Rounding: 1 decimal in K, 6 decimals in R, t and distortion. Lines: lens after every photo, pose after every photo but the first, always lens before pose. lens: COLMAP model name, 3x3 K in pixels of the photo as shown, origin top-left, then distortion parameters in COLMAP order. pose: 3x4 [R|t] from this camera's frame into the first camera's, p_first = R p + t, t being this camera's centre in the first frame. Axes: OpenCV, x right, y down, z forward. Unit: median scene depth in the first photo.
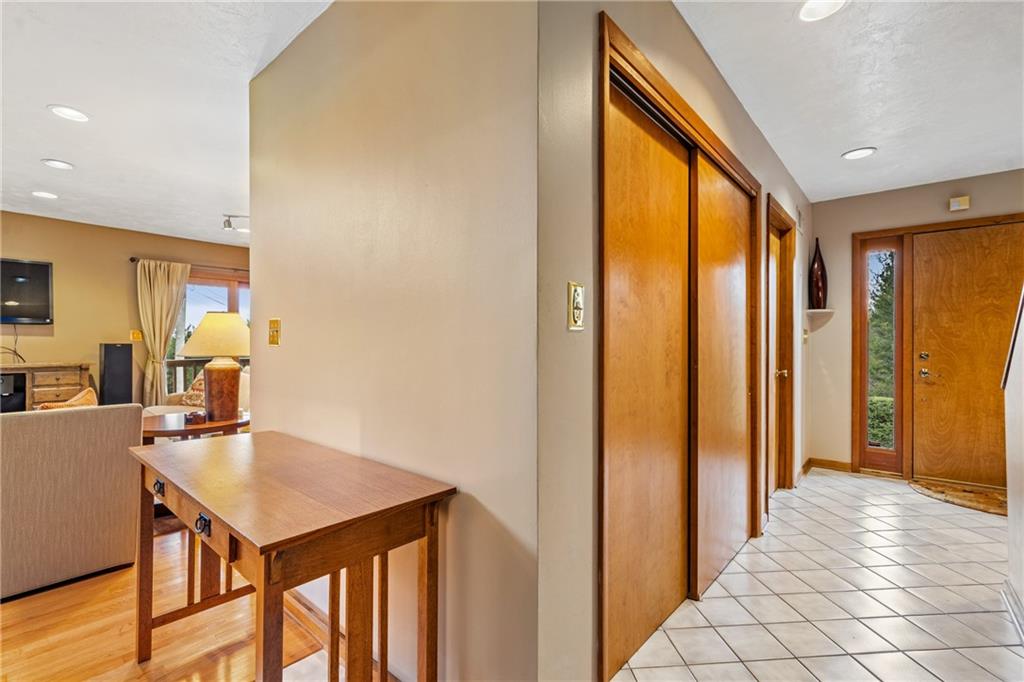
lens RADIAL K [[467.2, 0, 508.9], [0, 467.2, 333.6], [0, 0, 1]] dist [-0.002362, 0.000719]
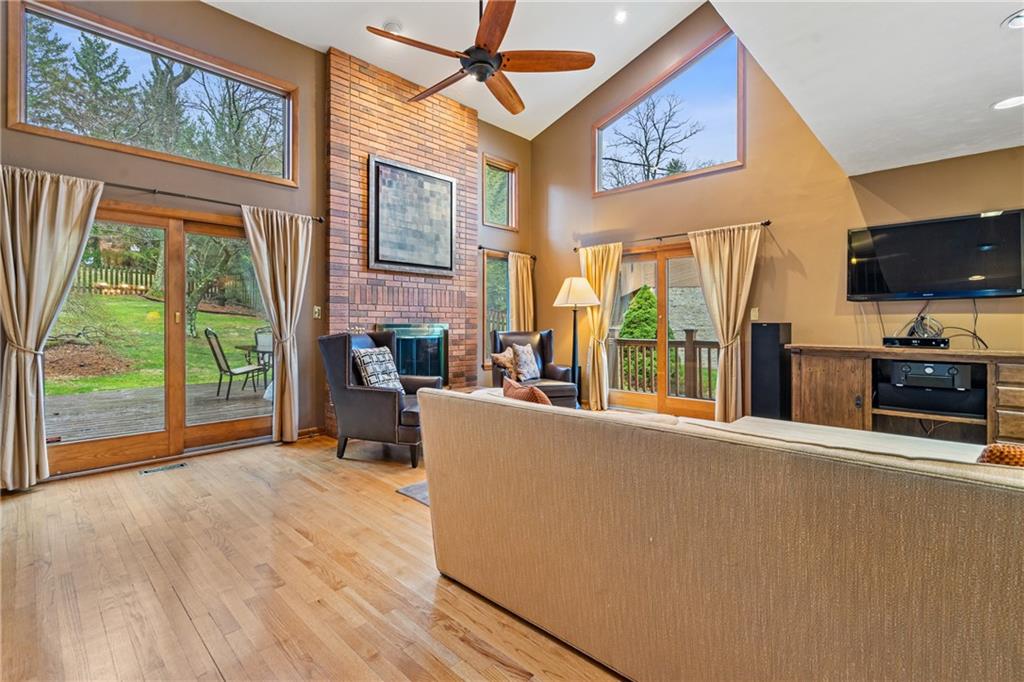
lens RADIAL K [[467.2, 0, 508.9], [0, 467.2, 333.6], [0, 0, 1]] dist [-0.002362, 0.000719]
pose [[-0.046154, 0.018416, -0.998765, -0.261435], [0.017831, 0.999686, 0.017609, 0.011102], [0.998775, -0.016997, -0.046468, 0.275501]]
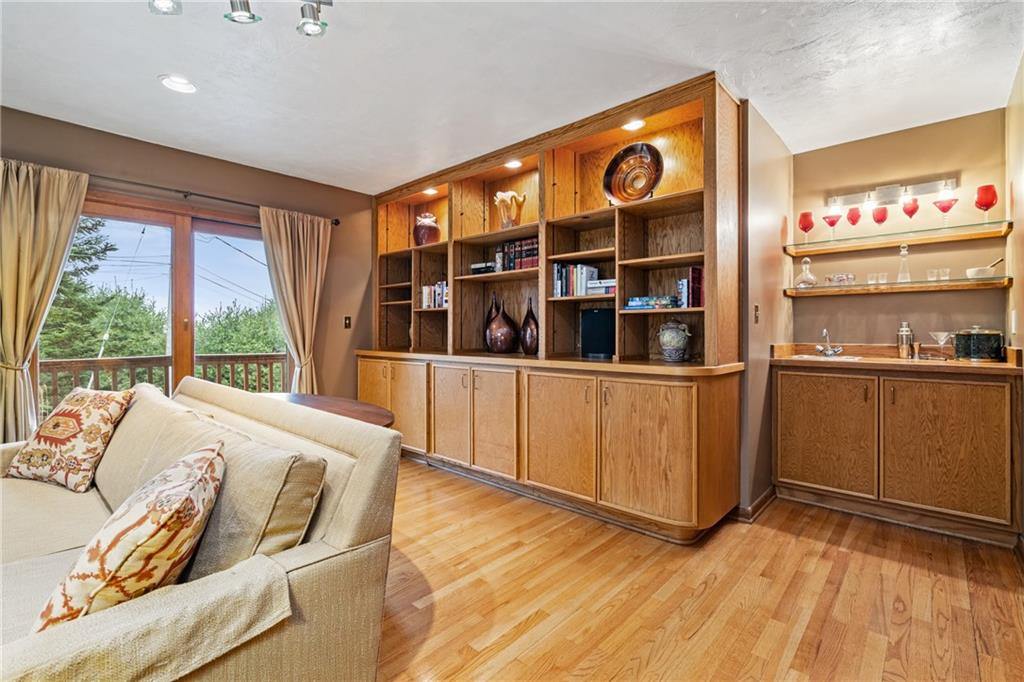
lens RADIAL K [[465.3, 0, 507.4], [0, 465.3, 326.7], [0, 0, 1]] dist [0.000831, 0.000313]
pose [[0.999645, 0.002211, -0.026557, -0.270982], [-0.001882, 0.999921, 0.012427, 0.015398], [0.026582, -0.012373, 0.999570, 0.651703]]
